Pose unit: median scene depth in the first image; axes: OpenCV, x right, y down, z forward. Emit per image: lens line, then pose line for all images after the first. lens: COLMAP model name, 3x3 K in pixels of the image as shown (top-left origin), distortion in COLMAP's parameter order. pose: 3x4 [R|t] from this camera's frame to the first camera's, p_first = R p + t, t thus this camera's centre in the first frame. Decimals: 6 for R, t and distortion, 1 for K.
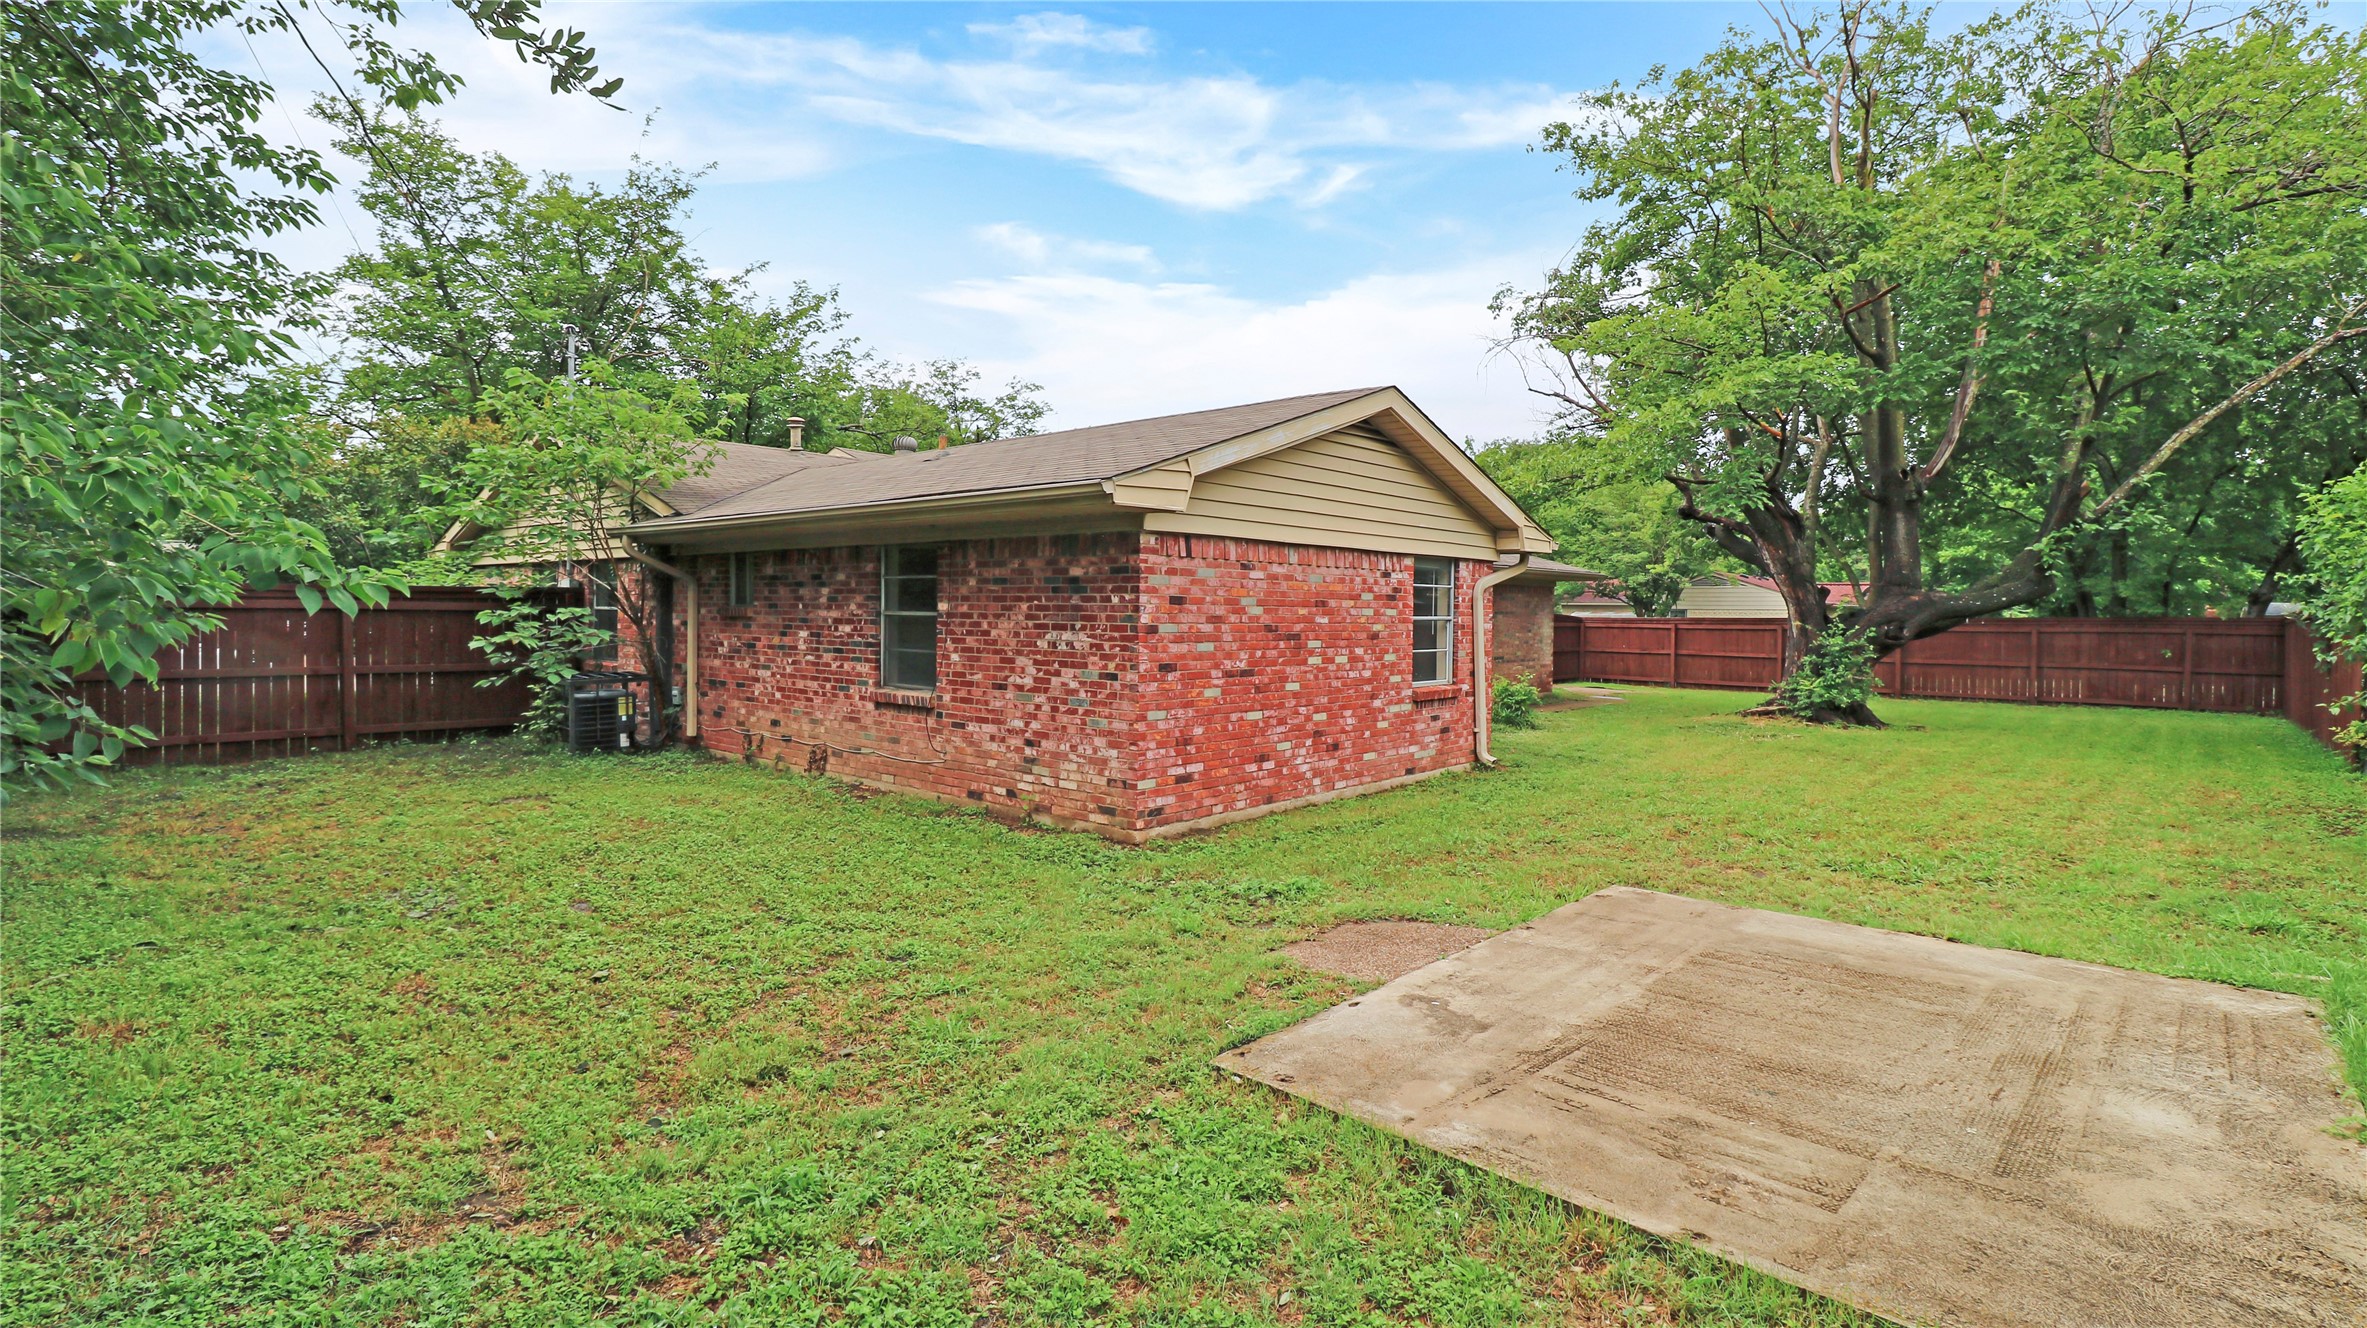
lens RADIAL K [[1122.2, 0, 1172.1], [0, 1122.2, 643.7], [0, 0, 1]] dist [-0.018144, -0.002401]
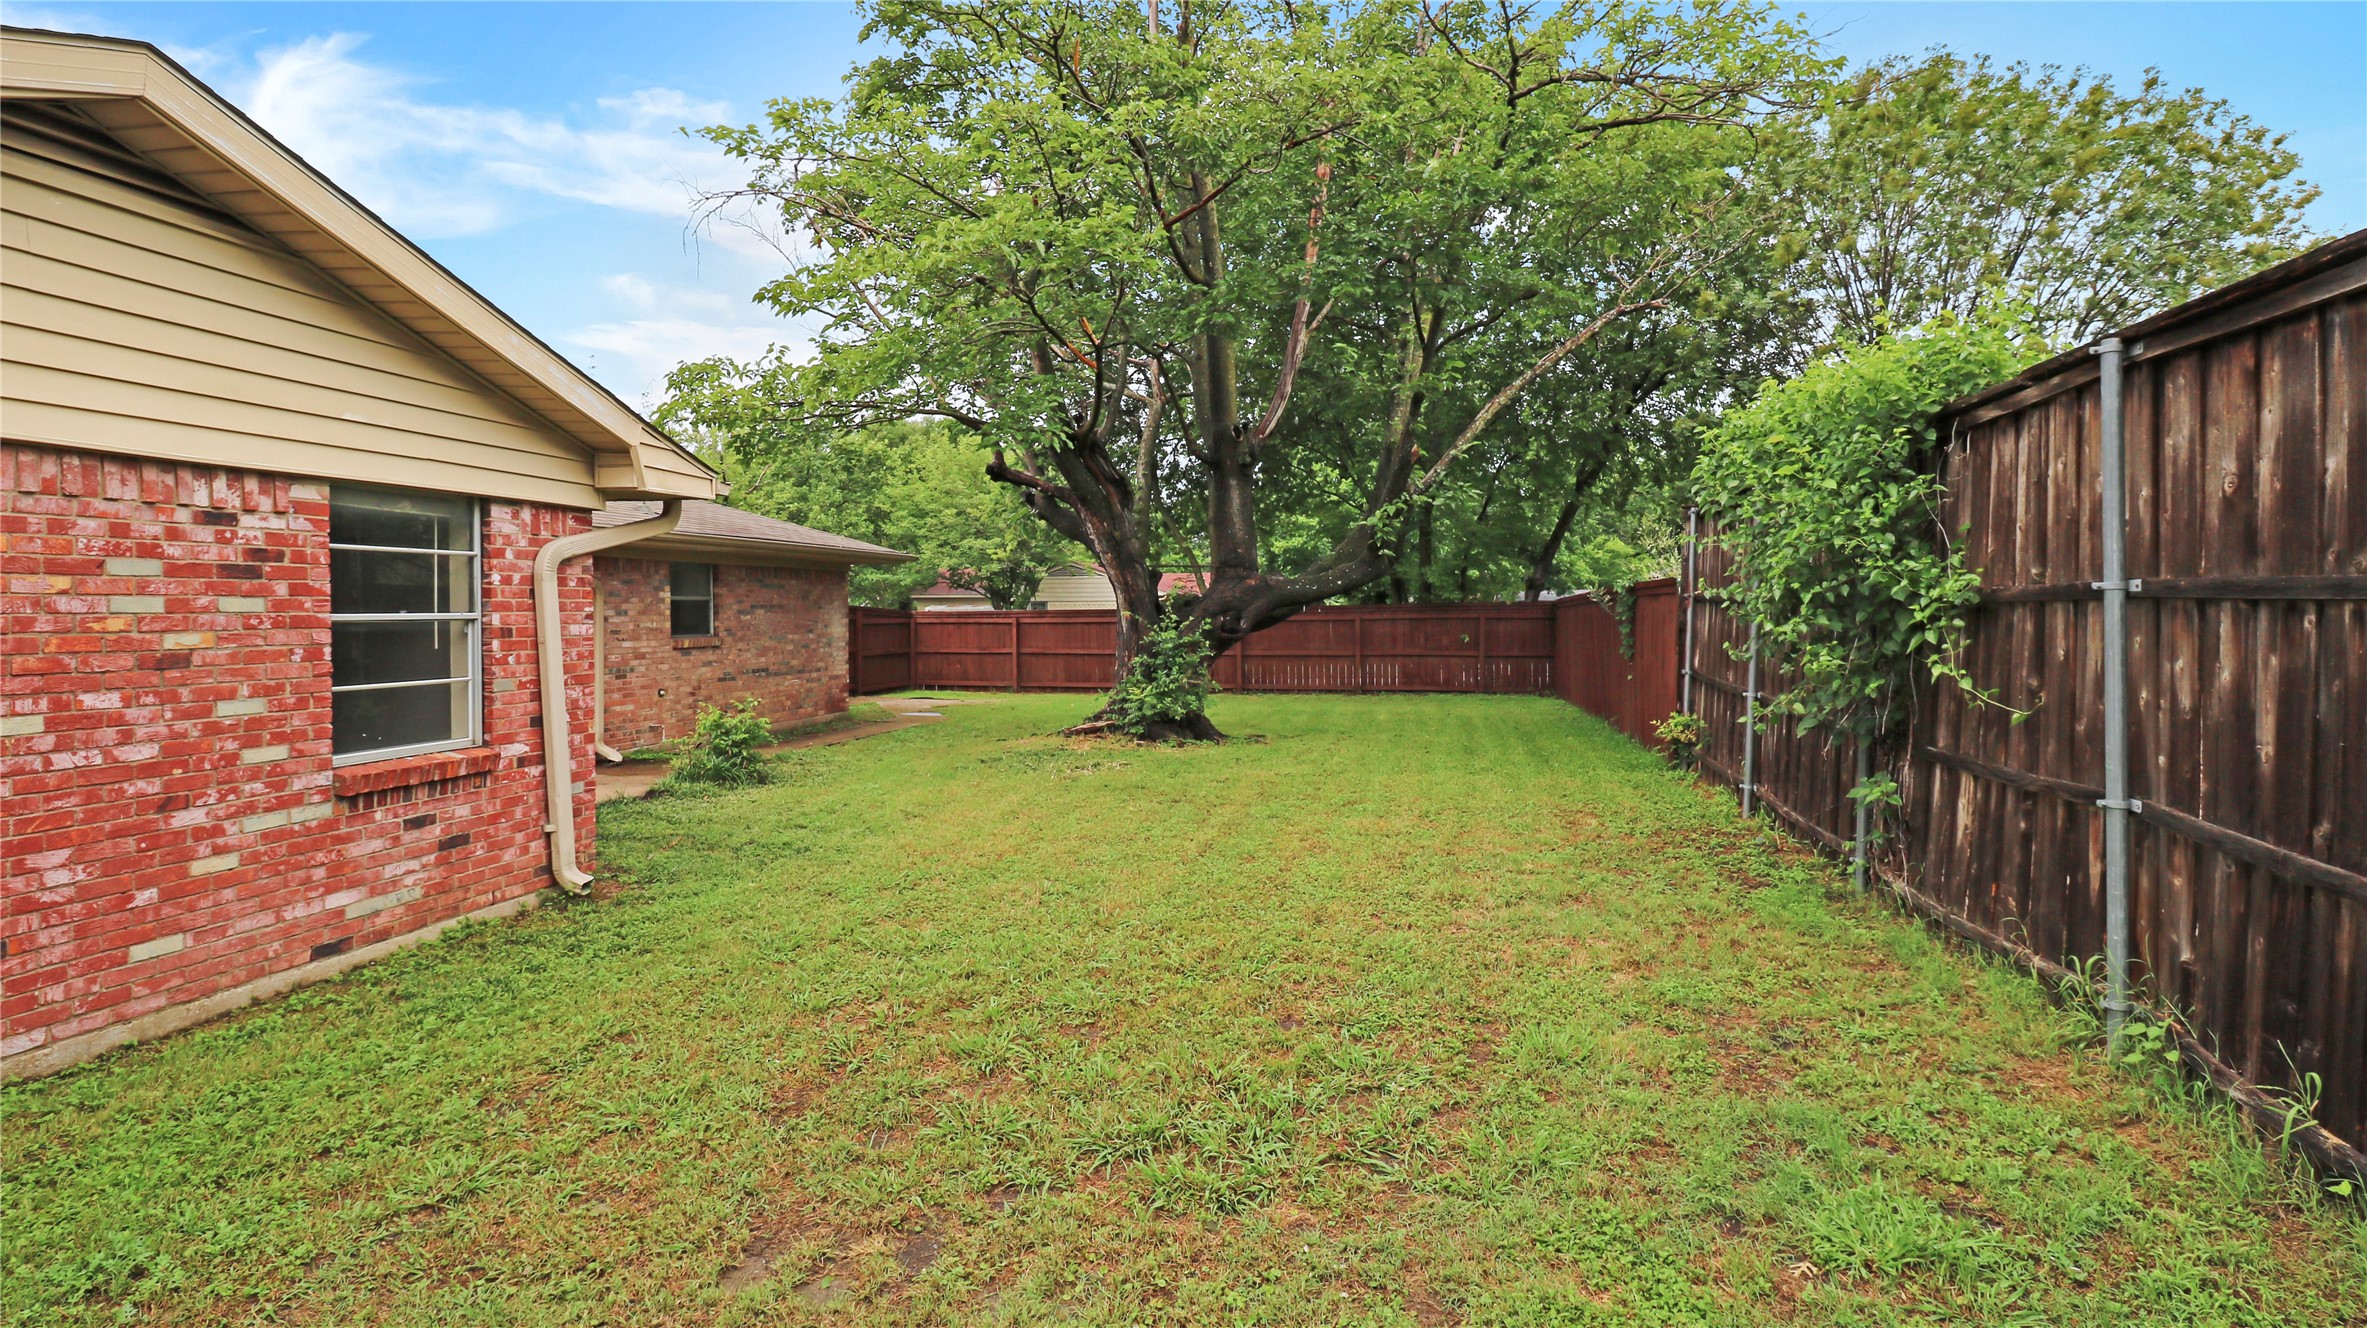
lens RADIAL K [[1122.2, 0, 1184.9], [0, 1122.2, 657.0], [0, 0, 1]] dist [-0.018144, -0.002401]
pose [[0.864943, -0.034163, 0.500706, 0.206555], [0.026686, 0.999400, 0.022090, -0.005069], [-0.501160, -0.005744, 0.865336, 0.304484]]
